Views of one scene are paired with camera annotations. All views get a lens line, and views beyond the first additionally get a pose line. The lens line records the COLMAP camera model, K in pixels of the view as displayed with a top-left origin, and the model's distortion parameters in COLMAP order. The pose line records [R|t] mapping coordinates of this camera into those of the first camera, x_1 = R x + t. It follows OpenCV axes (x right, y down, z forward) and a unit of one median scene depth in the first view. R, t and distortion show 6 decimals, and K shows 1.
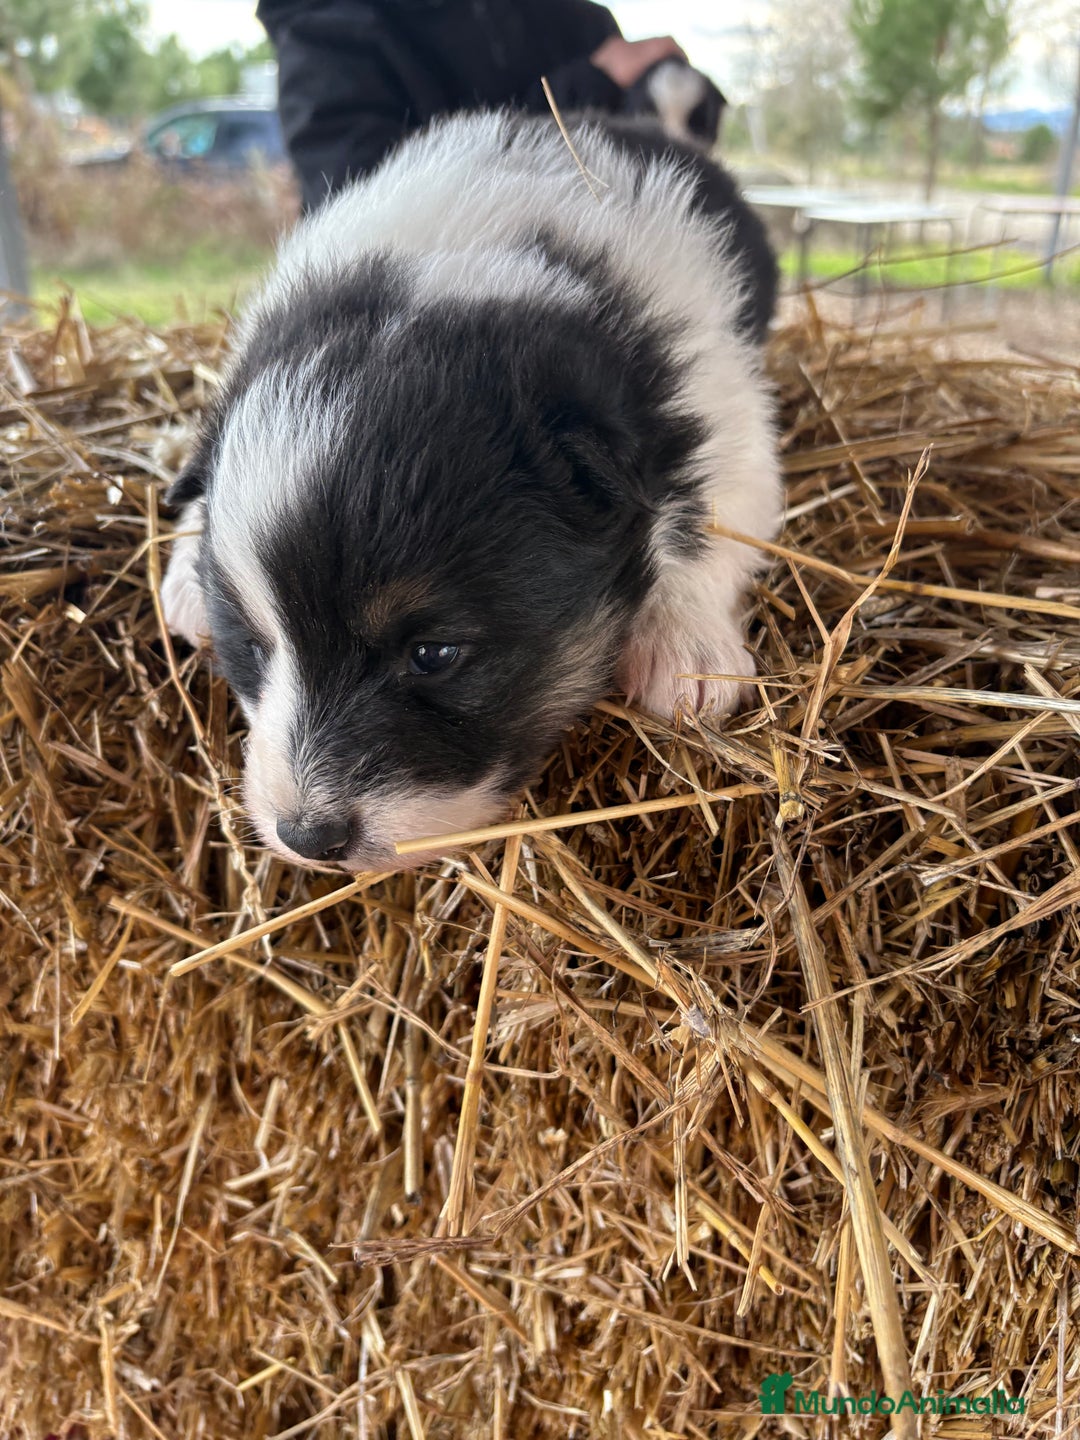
lens RADIAL K [[1075.5, 0, 535.6], [0, 1075.5, 736.5], [0, 0, 1]] dist [0.023346, -0.037923]
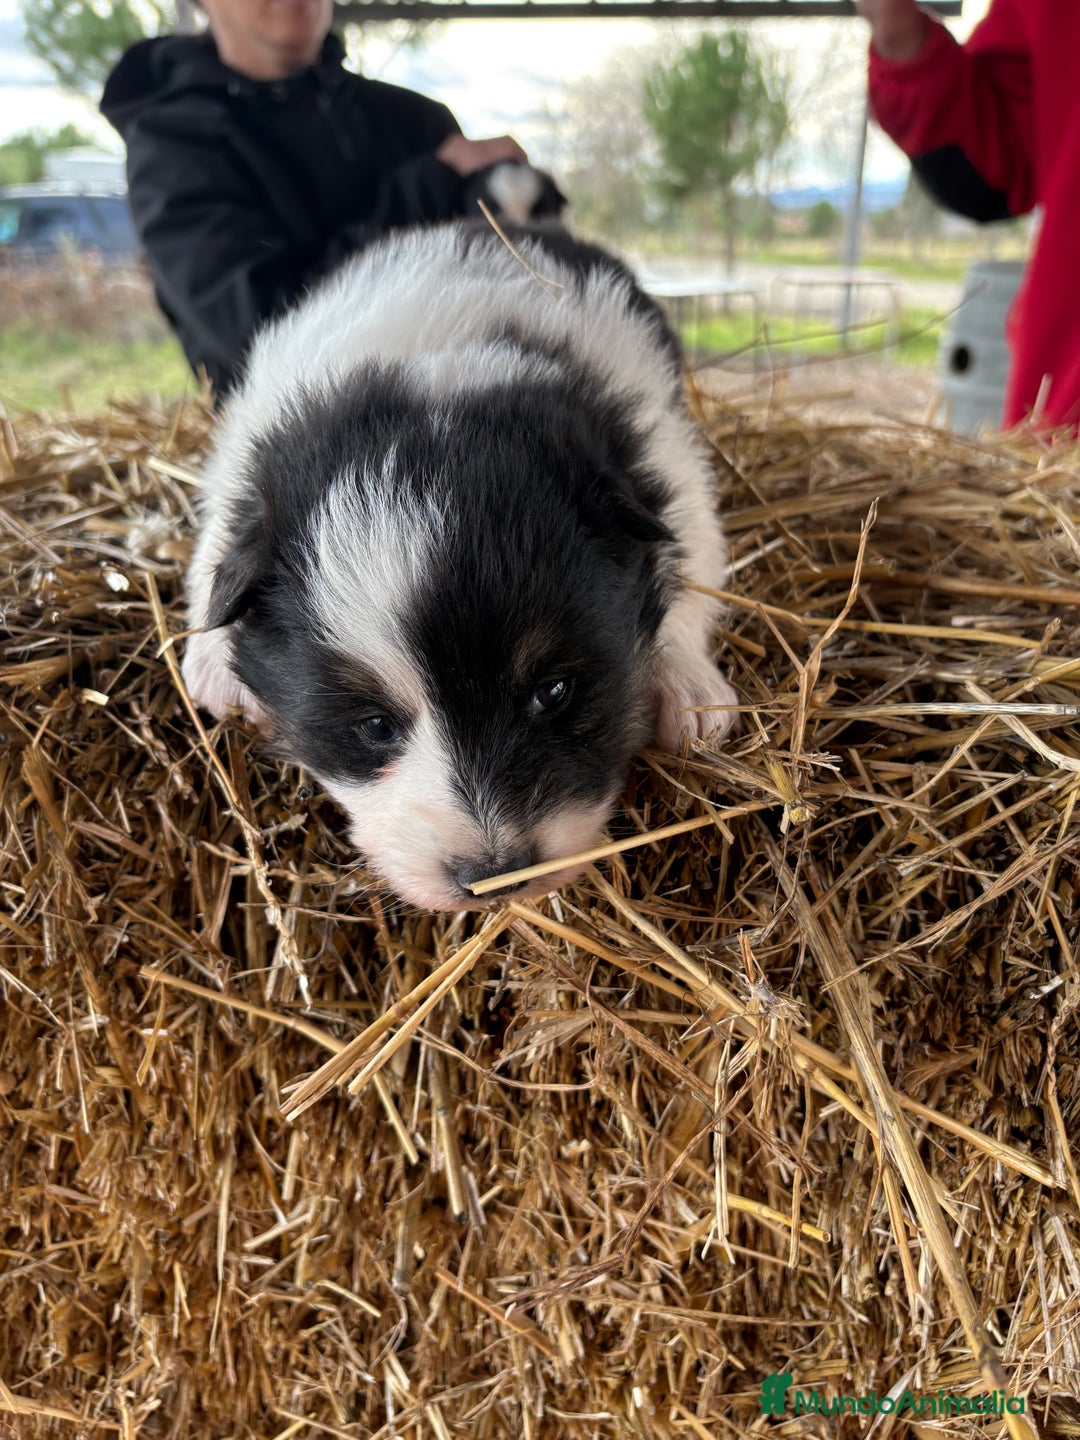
lens RADIAL K [[1075.5, 0, 524.9], [0, 1075.5, 757.8], [0, 0, 1]] dist [0.023346, -0.037923]
pose [[0.989192, -0.075802, 0.125512, -0.136262], [0.081170, 0.995967, -0.038220, 0.018104], [-0.122109, 0.047995, 0.991356, -0.080191]]
